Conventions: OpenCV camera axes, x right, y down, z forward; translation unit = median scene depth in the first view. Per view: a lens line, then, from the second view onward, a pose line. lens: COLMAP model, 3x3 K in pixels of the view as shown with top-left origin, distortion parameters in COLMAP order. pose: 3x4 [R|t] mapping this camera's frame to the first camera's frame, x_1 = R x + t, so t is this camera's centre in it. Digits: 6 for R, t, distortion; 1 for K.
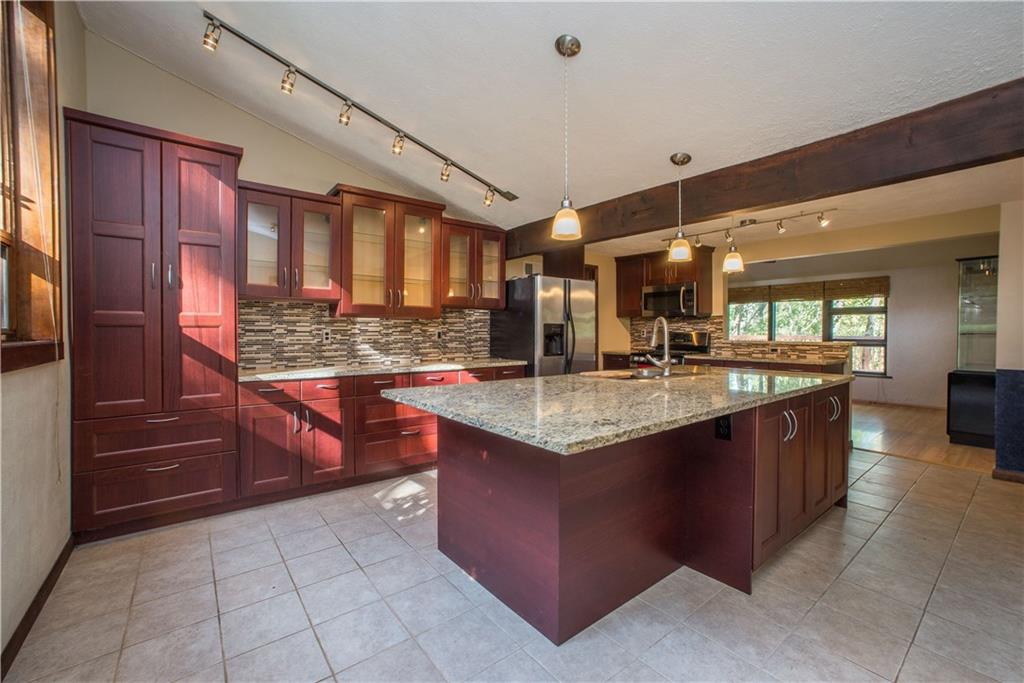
lens RADIAL K [[430.6, 0, 509.5], [0, 430.6, 336.7], [0, 0, 1]] dist [-0.029662, 0.002093]
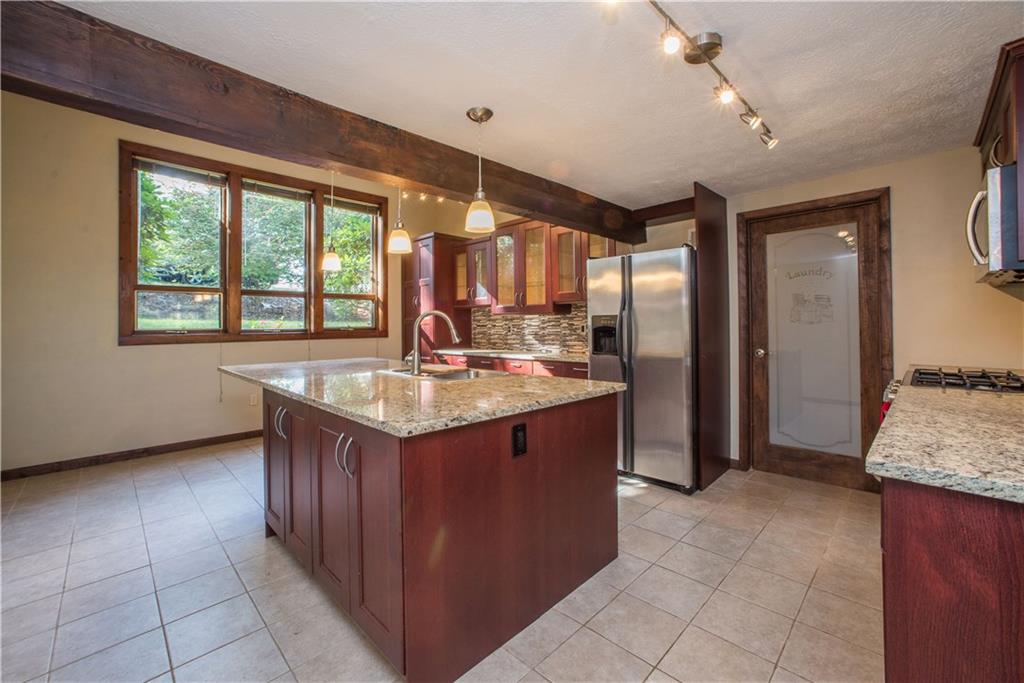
lens RADIAL K [[430.6, 0, 492.3], [0, 430.6, 321.4], [0, 0, 1]] dist [-0.029662, 0.002093]
pose [[0.073384, -0.010638, -0.997247, 0.911408], [-0.001966, 0.999940, -0.010811, -0.010449], [0.997302, 0.002754, 0.073359, 0.748891]]
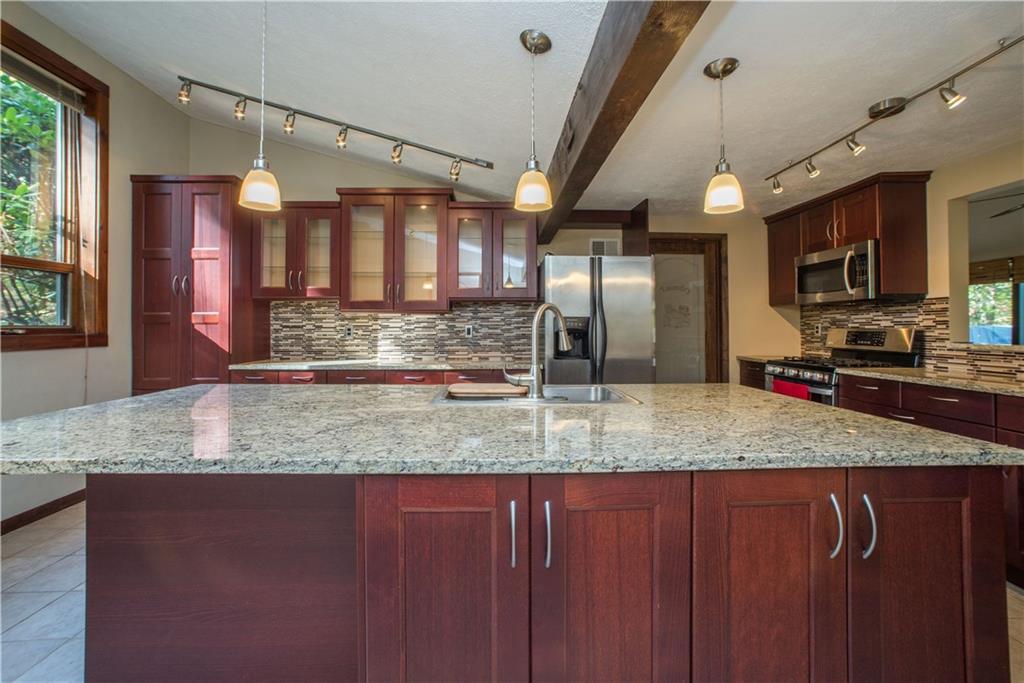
lens RADIAL K [[430.6, 0, 506.3], [0, 430.6, 319.3], [0, 0, 1]] dist [-0.029662, 0.002093]
pose [[0.802648, -0.010731, -0.596357, 0.471418], [-0.007014, 0.999599, -0.027427, -0.005000], [0.596412, 0.026197, 0.802251, 0.335825]]
